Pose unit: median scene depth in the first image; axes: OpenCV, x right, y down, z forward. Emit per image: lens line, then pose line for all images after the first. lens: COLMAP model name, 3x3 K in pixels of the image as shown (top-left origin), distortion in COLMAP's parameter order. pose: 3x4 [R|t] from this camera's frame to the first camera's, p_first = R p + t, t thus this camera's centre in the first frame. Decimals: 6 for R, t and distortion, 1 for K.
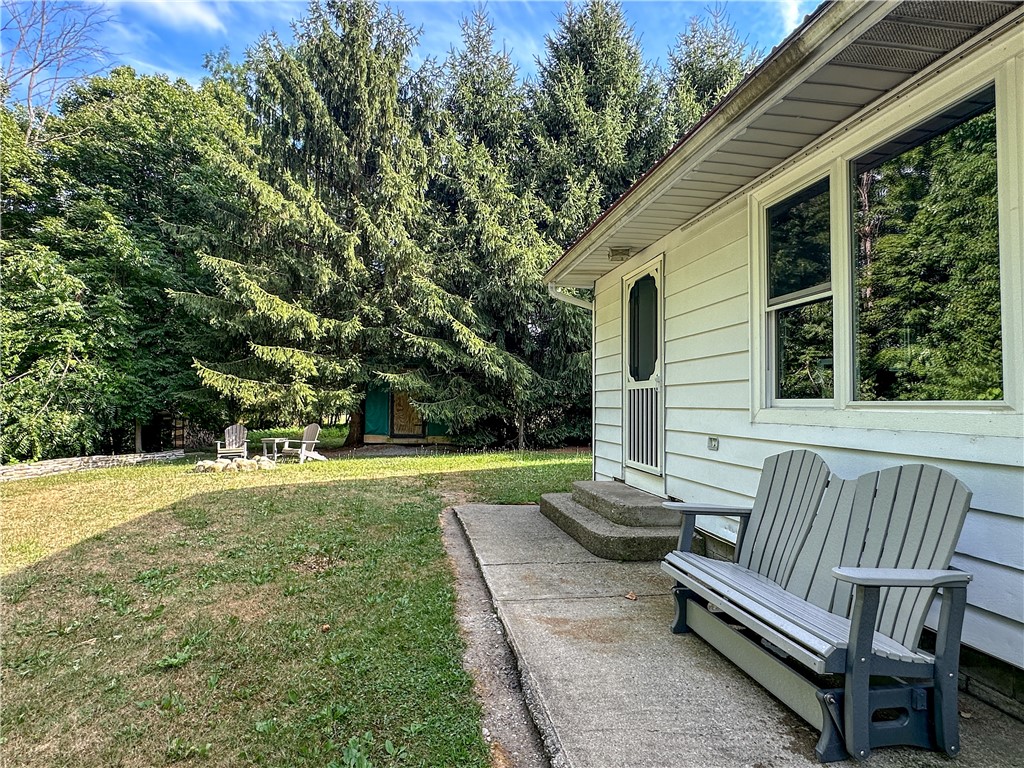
lens RADIAL K [[563.5, 0, 510.1], [0, 563.5, 383.6], [0, 0, 1]] dist [-0.003517, -0.000347]
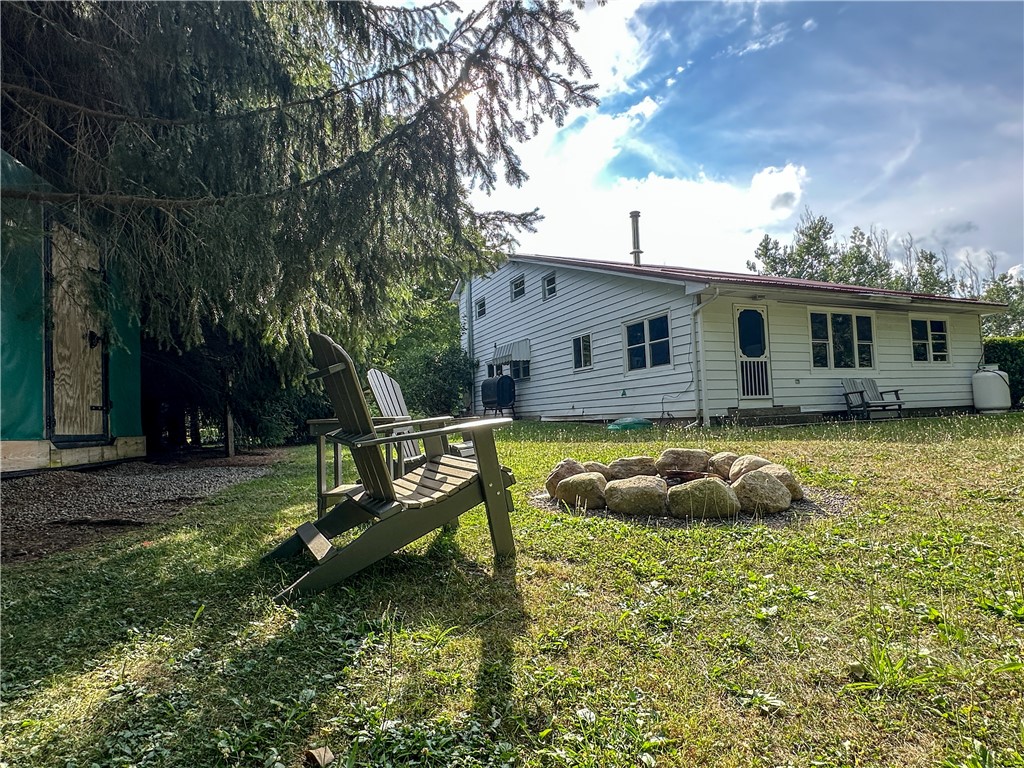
lens RADIAL K [[563.5, 0, 513.0], [0, 563.5, 387.5], [0, 0, 1]] dist [-0.003517, -0.000347]
pose [[-0.248109, 0.046416, 0.967619, -1.748670], [-0.006499, 0.998749, -0.049576, 0.241454], [-0.968710, -0.018588, -0.247497, 2.628368]]
